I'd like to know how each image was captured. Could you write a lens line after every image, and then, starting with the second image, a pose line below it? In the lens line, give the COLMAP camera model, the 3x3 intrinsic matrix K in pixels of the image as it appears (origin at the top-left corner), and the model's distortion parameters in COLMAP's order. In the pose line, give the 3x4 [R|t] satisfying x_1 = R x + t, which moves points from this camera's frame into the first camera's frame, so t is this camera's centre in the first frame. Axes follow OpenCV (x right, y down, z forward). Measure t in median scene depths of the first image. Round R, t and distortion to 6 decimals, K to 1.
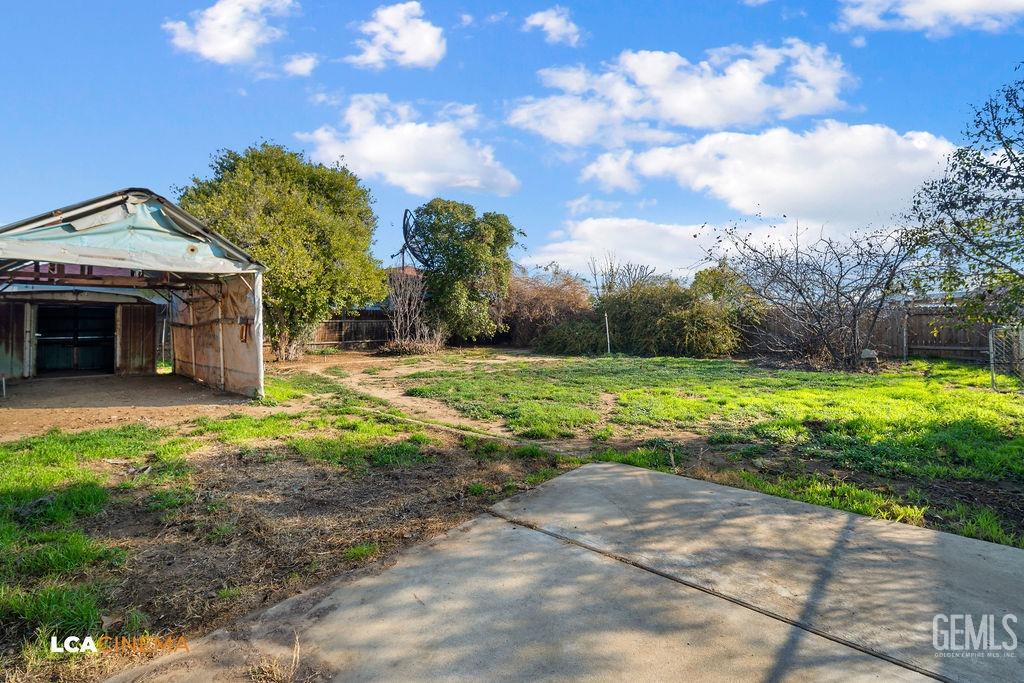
lens RADIAL K [[454.1, 0, 520.1], [0, 454.1, 321.9], [0, 0, 1]] dist [-0.004834, 0.000224]
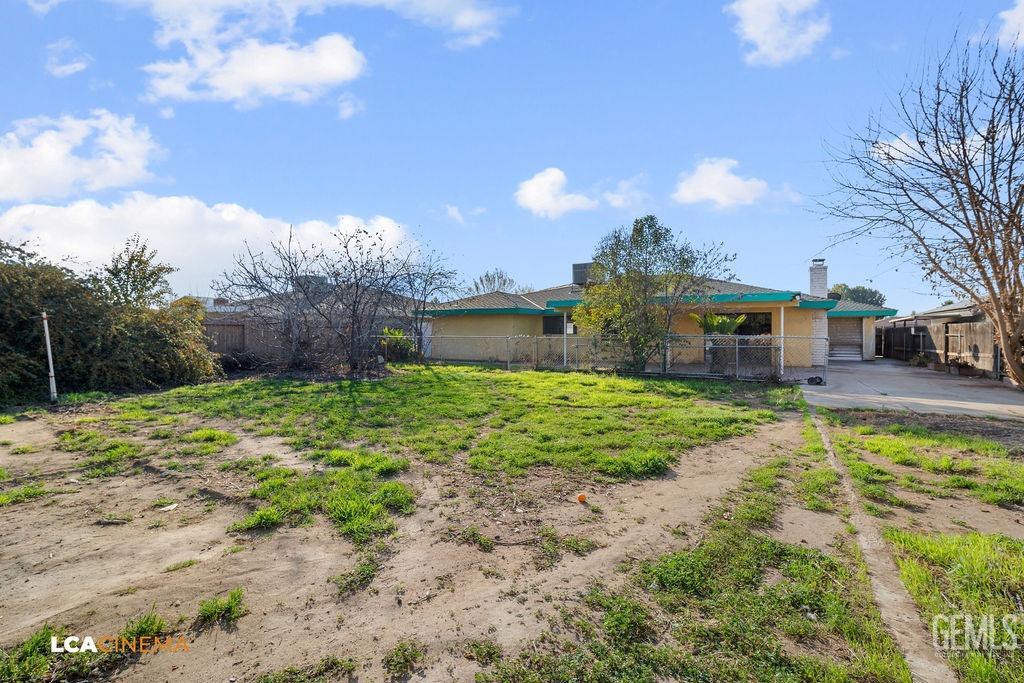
lens RADIAL K [[454.1, 0, 510.1], [0, 454.1, 337.1], [0, 0, 1]] dist [-0.004834, 0.000224]
pose [[0.999964, 0.004203, 0.007366, 1.500063], [-0.004315, 0.999874, 0.015251, -0.144327], [-0.007301, -0.015282, 0.999857, -0.009503]]
